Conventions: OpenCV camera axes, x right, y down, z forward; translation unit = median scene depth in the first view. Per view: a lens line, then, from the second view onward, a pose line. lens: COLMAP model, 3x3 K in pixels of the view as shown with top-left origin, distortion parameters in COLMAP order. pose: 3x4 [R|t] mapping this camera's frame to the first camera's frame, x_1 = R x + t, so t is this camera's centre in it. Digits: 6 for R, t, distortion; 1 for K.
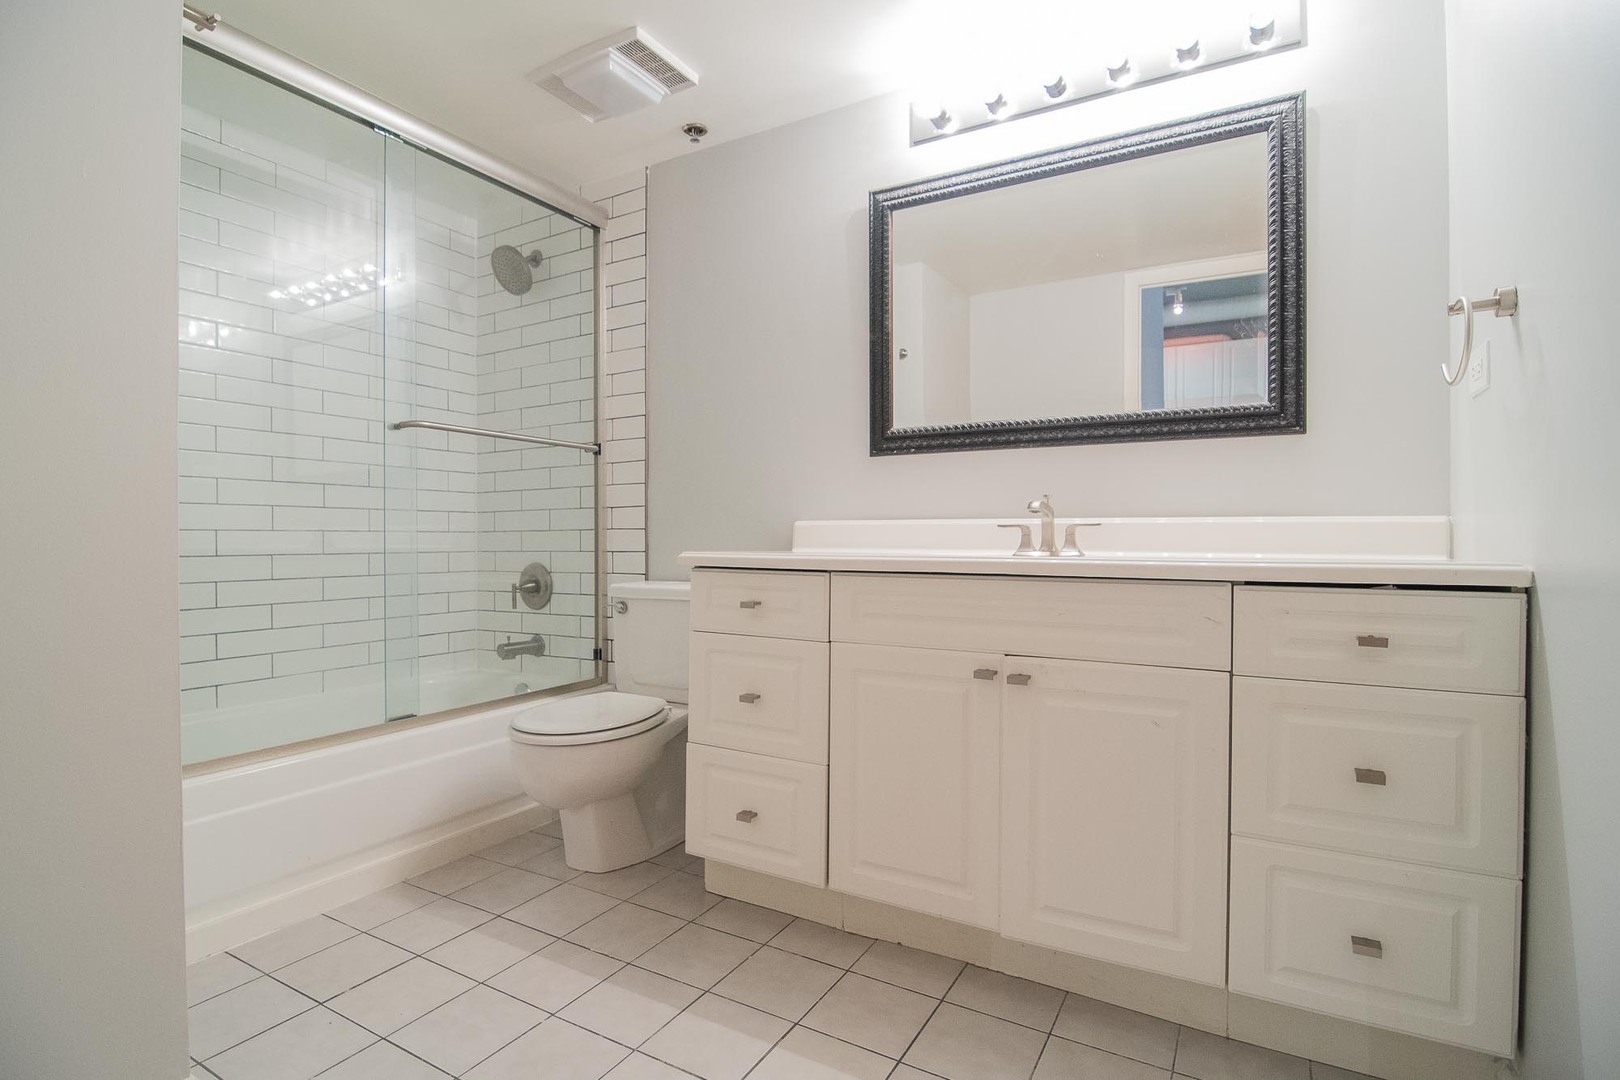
lens RADIAL K [[784.9, 0, 808.6], [0, 784.9, 542.6], [0, 0, 1]] dist [-0.010939, -0.002550]
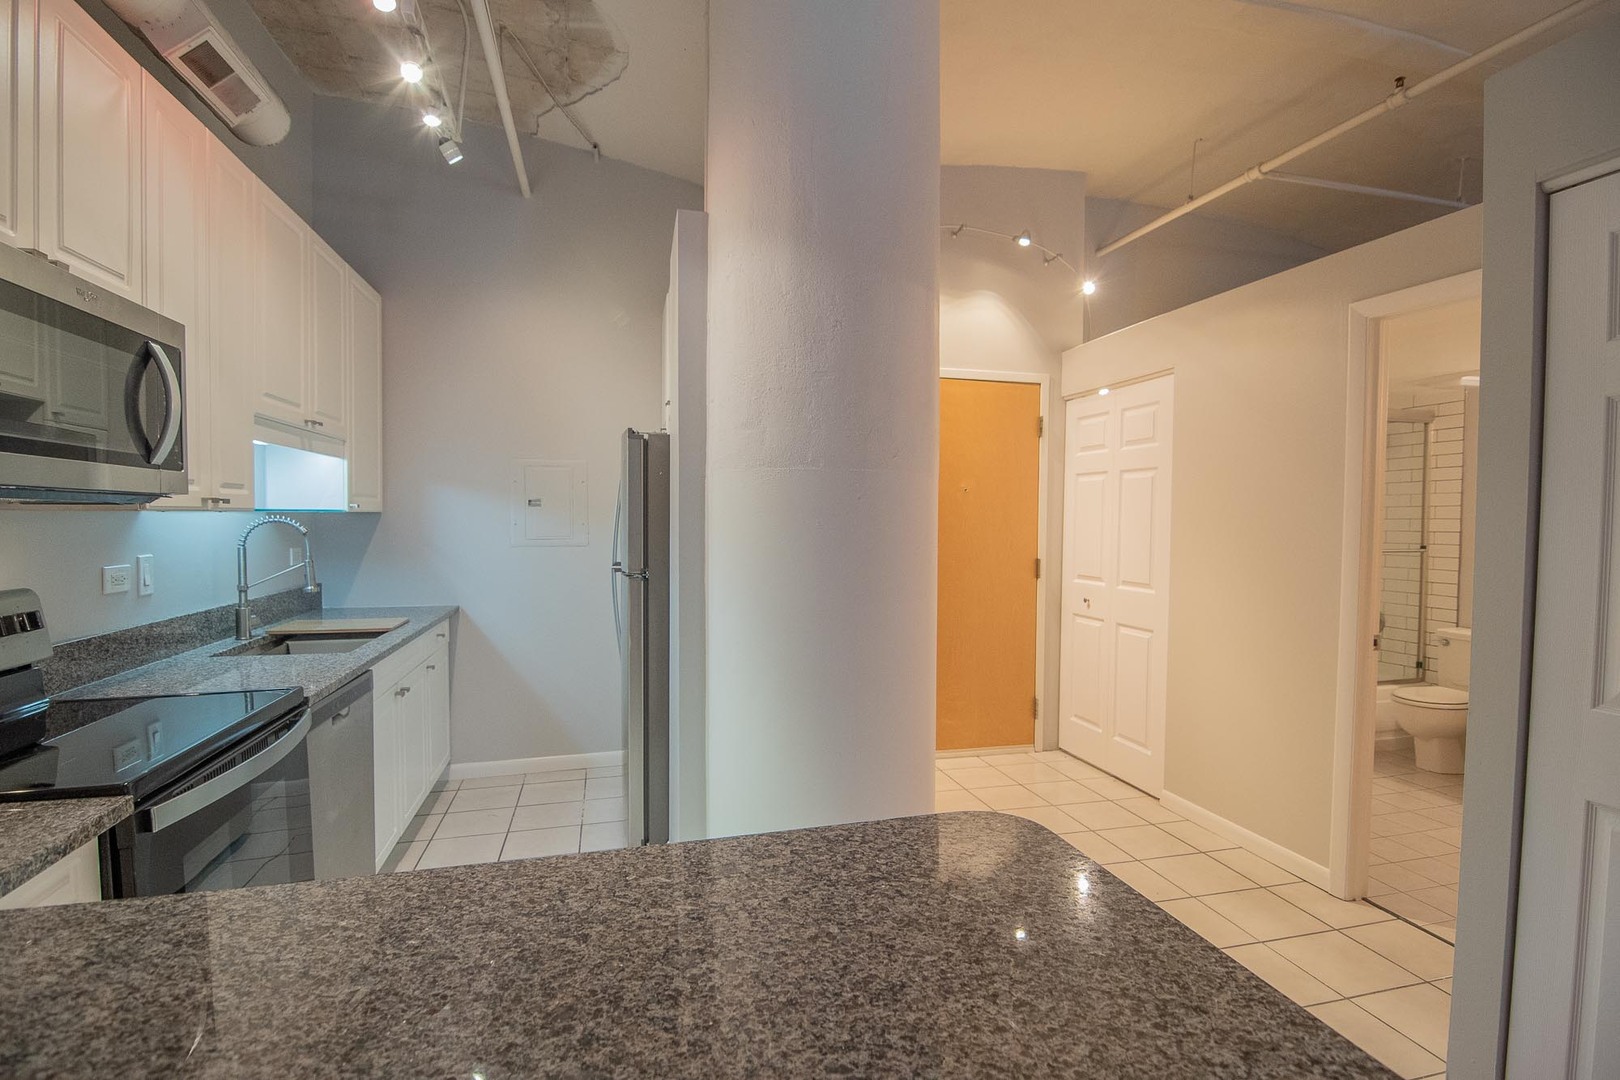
lens RADIAL K [[784.9, 0, 818.2], [0, 784.9, 545.5], [0, 0, 1]] dist [-0.010939, -0.002550]
pose [[0.702273, 0.028643, -0.711331, 0.019717], [-0.006742, 0.999413, 0.033587, -0.175064], [0.711876, -0.018792, 0.702054, -1.182652]]
